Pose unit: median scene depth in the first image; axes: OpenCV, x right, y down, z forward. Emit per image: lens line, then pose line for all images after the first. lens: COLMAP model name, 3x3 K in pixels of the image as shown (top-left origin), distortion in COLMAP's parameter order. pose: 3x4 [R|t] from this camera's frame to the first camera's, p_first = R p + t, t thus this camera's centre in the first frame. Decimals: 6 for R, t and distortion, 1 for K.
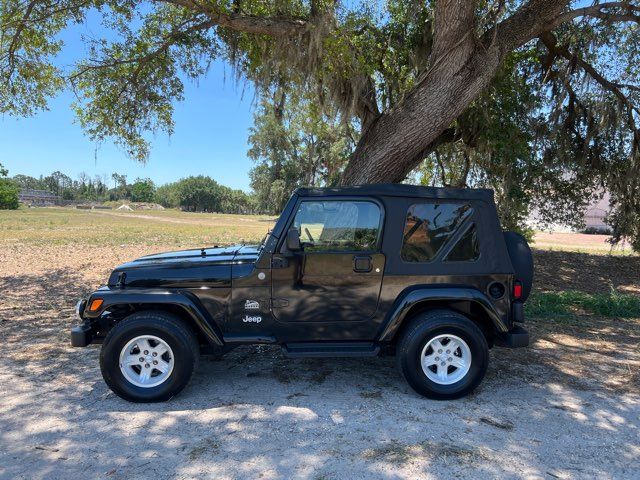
lens RADIAL K [[485.0, 0, 325.5], [0, 485.0, 242.4], [0, 0, 1]] dist [0.024599, -0.008182]
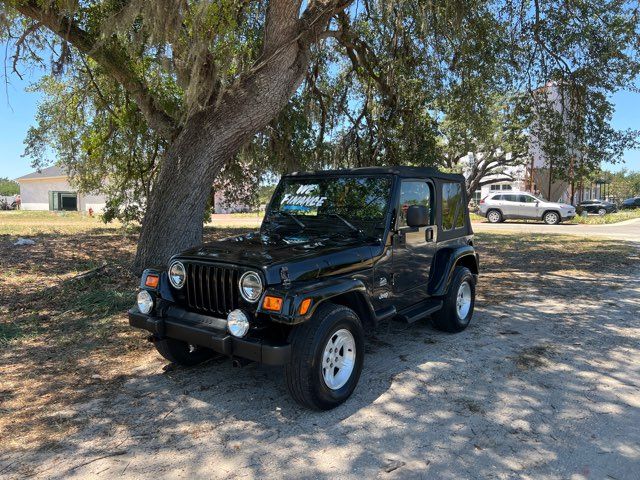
lens RADIAL K [[478.3, 0, 330.0], [0, 478.3, 238.8], [0, 0, 1]] dist [0.094160, -0.145848]
pose [[0.635421, -0.079904, 0.768021, -1.072448], [0.056833, 0.996773, 0.056683, -0.029925], [-0.770072, 0.007631, 0.637912, 0.456738]]
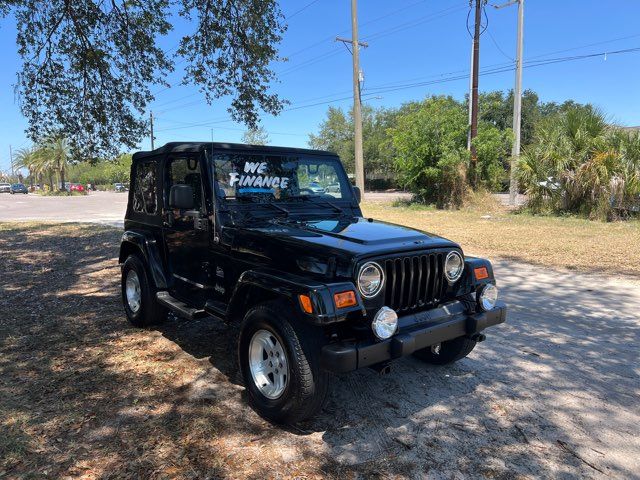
lens RADIAL K [[483.4, 0, 320.0], [0, 483.4, 240.0], [0, 0, 1]] dist [0.066808, -0.100240]
pose [[-0.585546, -0.110625, 0.803055, -1.062761], [0.044092, 0.984832, 0.167815, -0.108786], [-0.809439, 0.133672, -0.571787, 1.846685]]
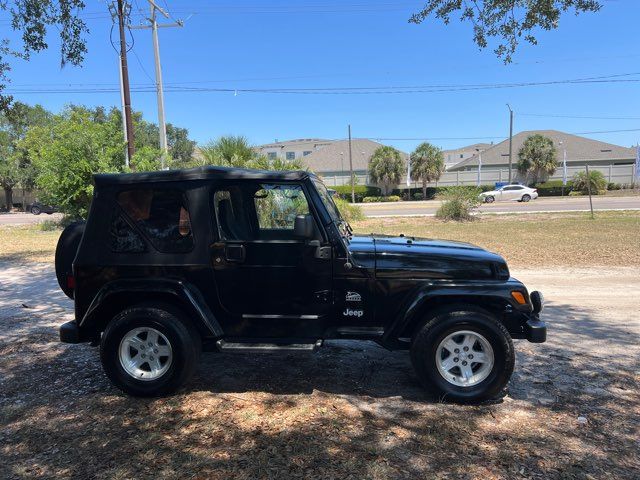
lens RADIAL K [[485.0, 0, 325.5], [0, 485.0, 242.4], [0, 0, 1]] dist [0.024599, -0.008182]
pose [[-0.992487, -0.007715, 0.122105, -0.243744], [0.012489, 0.986408, 0.163839, -0.163625], [-0.121709, 0.164134, -0.978901, 2.418148]]
